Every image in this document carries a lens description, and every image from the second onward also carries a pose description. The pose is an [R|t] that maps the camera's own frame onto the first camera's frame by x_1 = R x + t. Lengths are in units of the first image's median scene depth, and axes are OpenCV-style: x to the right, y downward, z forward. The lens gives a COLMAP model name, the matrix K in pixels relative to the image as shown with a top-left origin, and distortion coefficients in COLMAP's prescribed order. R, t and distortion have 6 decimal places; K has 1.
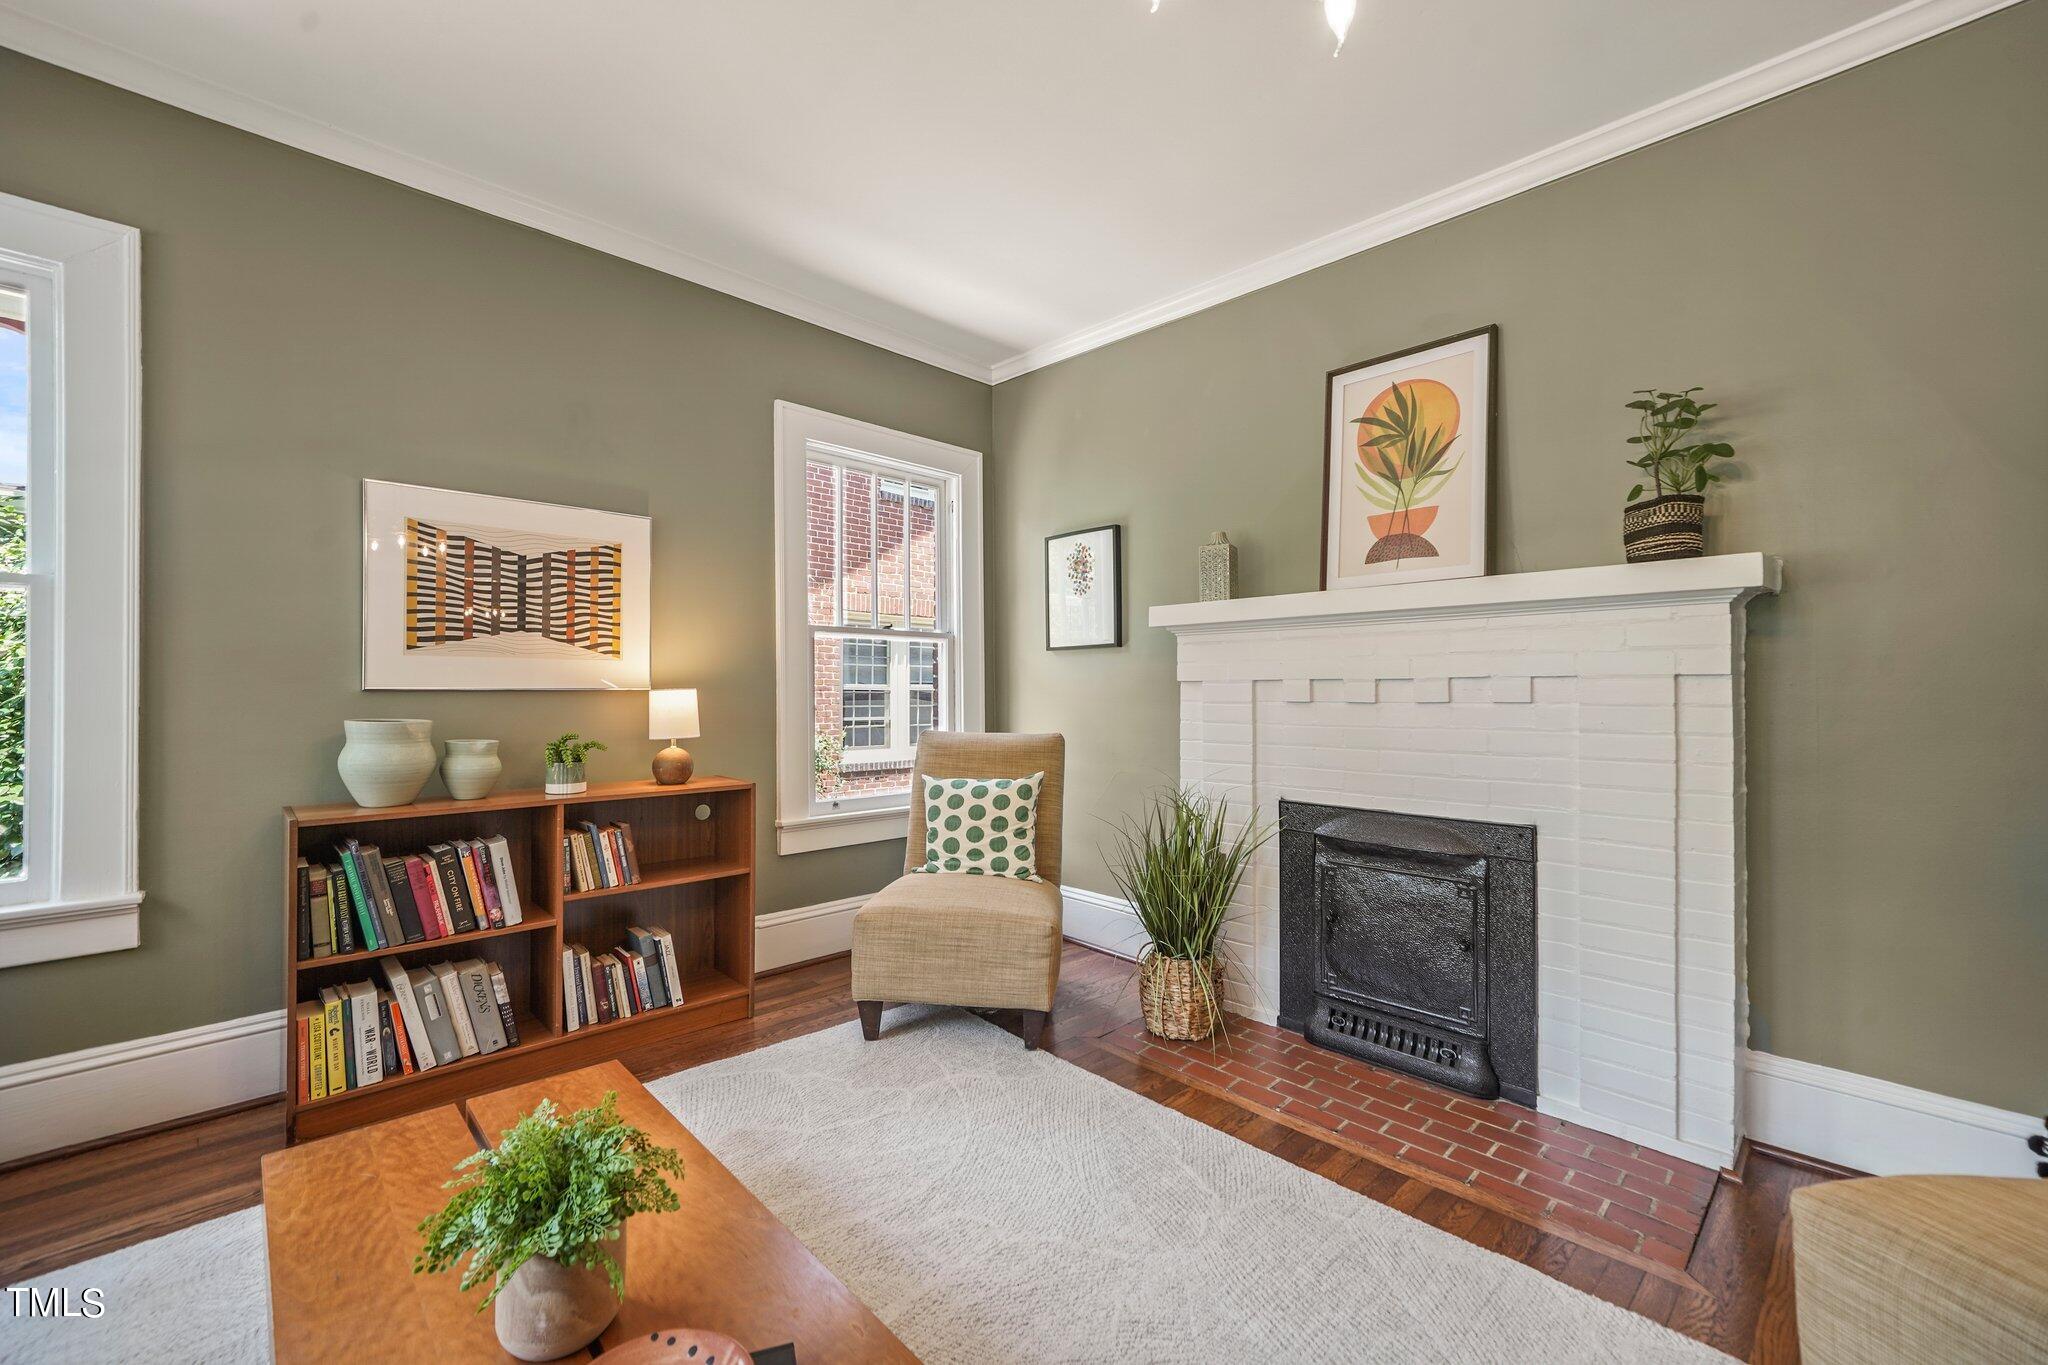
lens RADIAL K [[856.2, 0, 1055.9], [0, 856.2, 687.8], [0, 0, 1]] dist [0.000045, 0.000354]
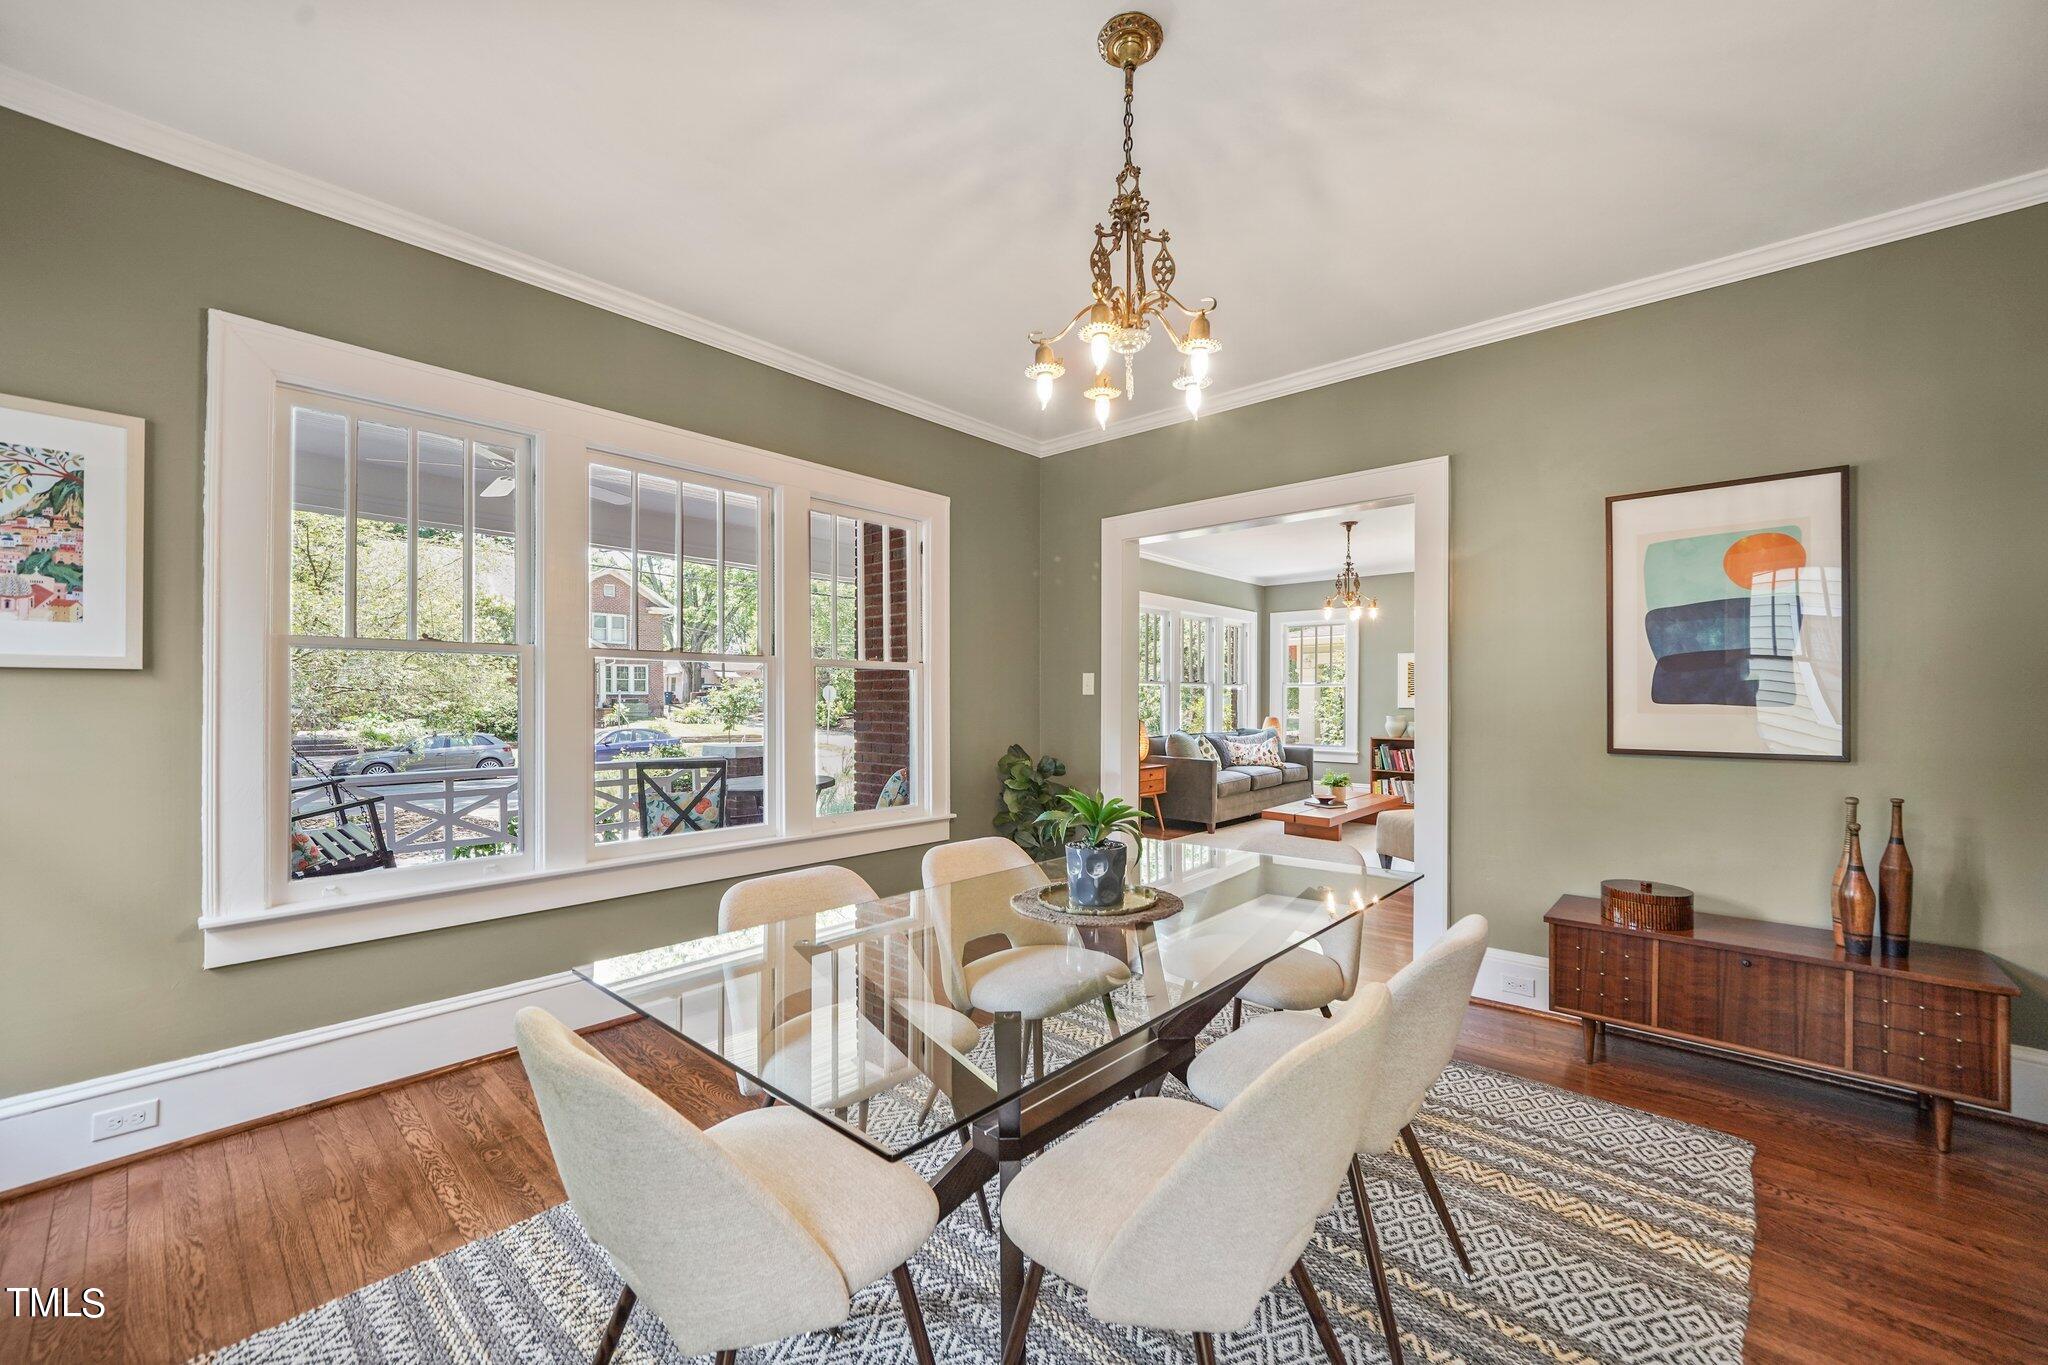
lens RADIAL K [[823.6, 0, 1063.1], [0, 823.6, 704.7], [0, 0, 1]] dist [-0.000191, 0.022991]
pose [[0.105570, 0.008194, -0.994378, 2.340624], [0.003831, 0.999955, 0.008647, -0.041187], [0.994404, -0.004722, 0.105534, -0.764227]]
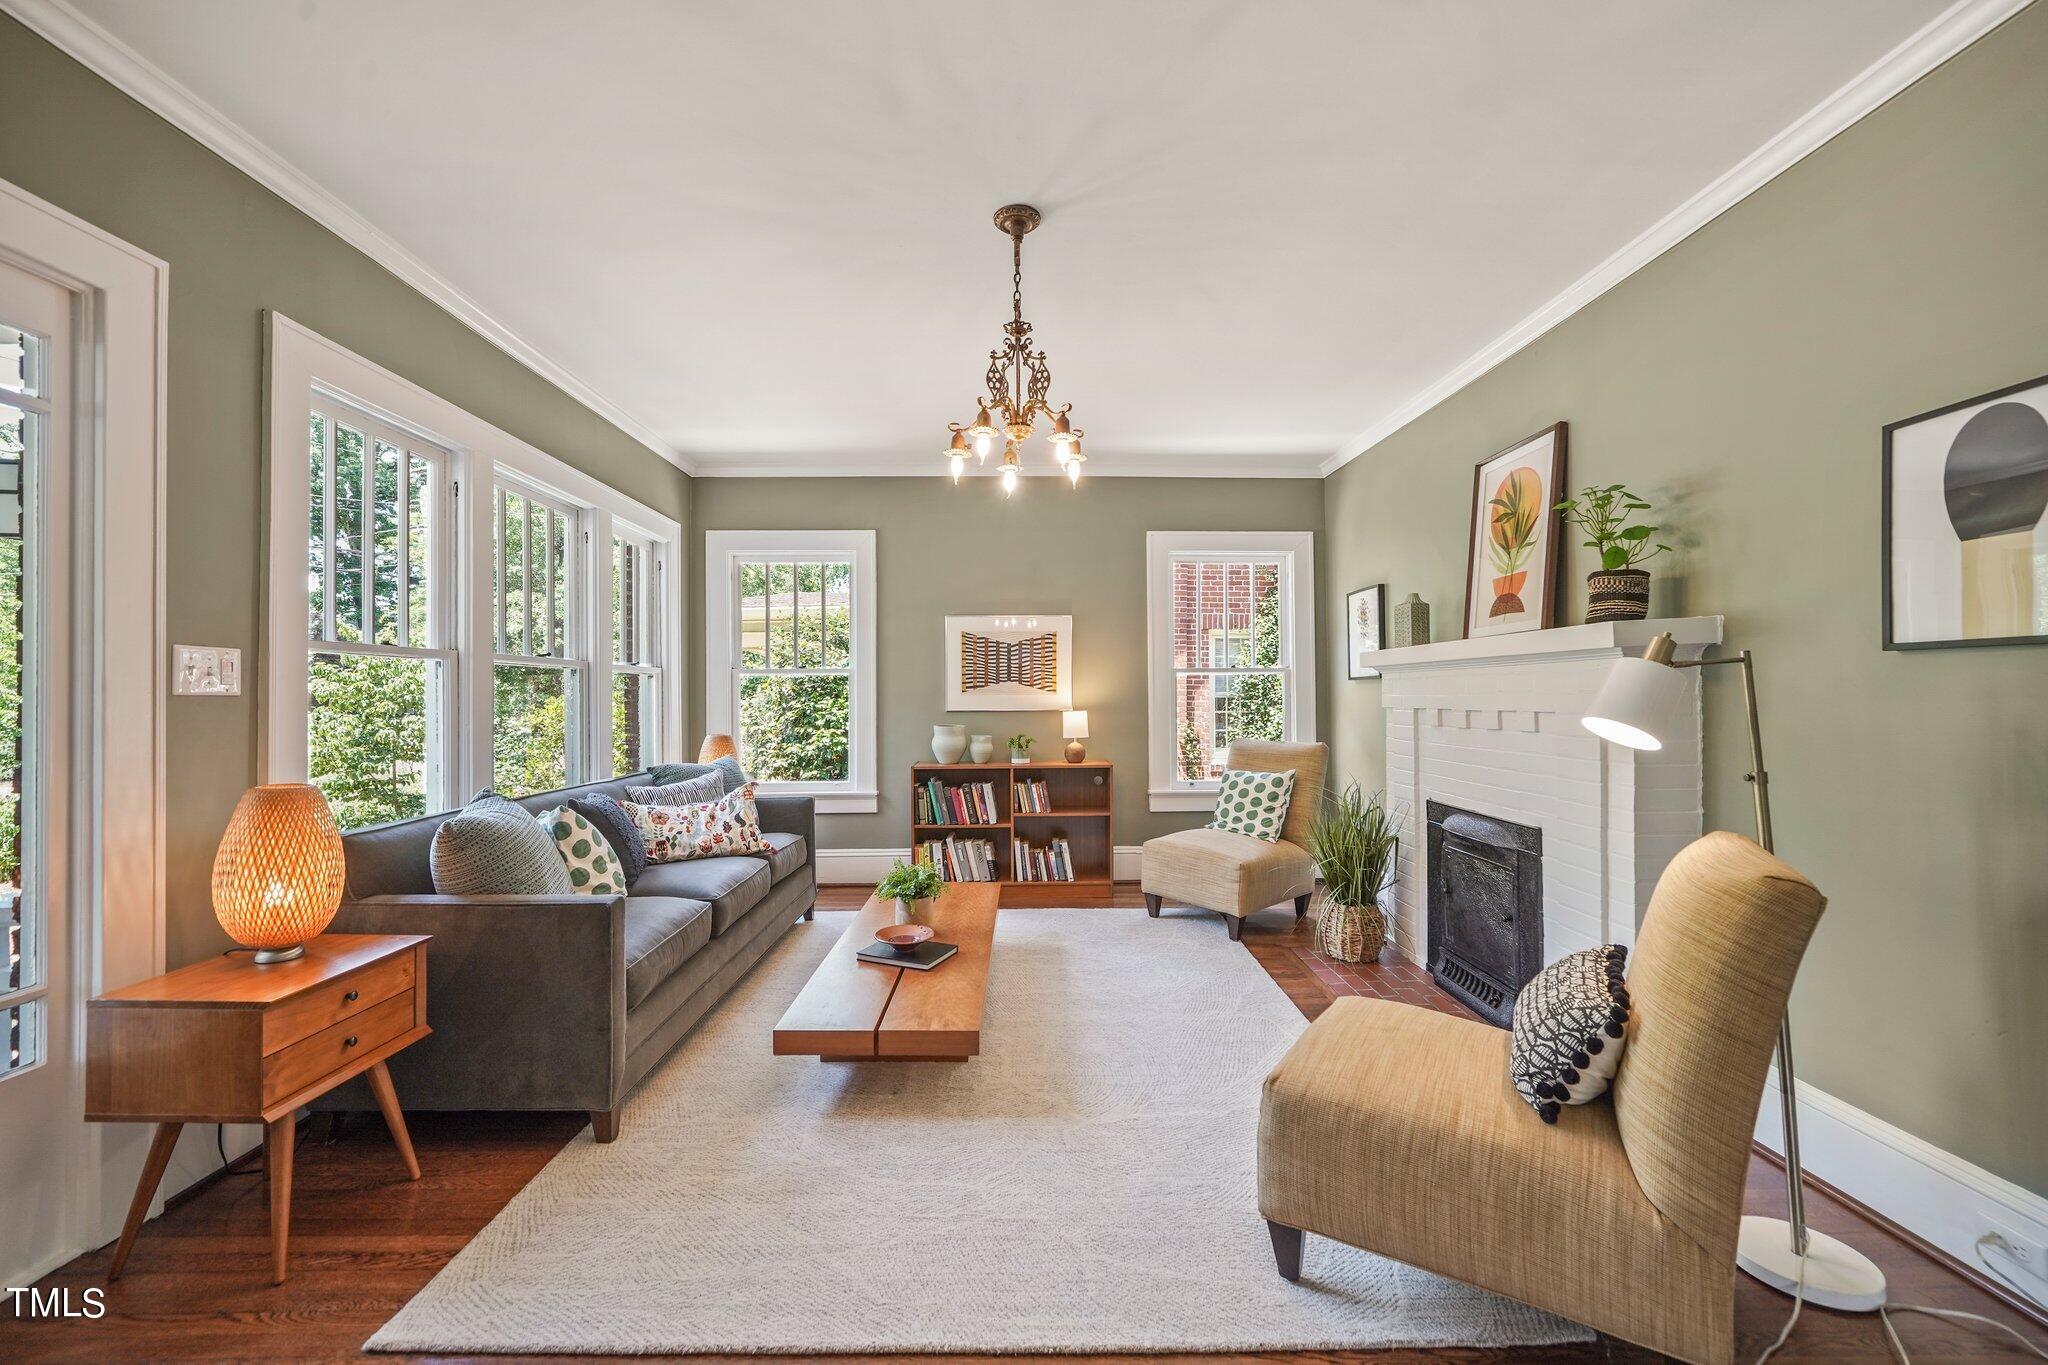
lens RADIAL K [[813.3, 0, 1048.2], [0, 813.3, 696.3], [0, 0, 1]] dist [-0.005836, 0.000100]
pose [[0.738889, -0.001076, -0.673827, 0.697299], [0.006307, 0.999966, 0.005318, -0.039646], [0.673798, -0.008179, 0.738870, -0.327066]]
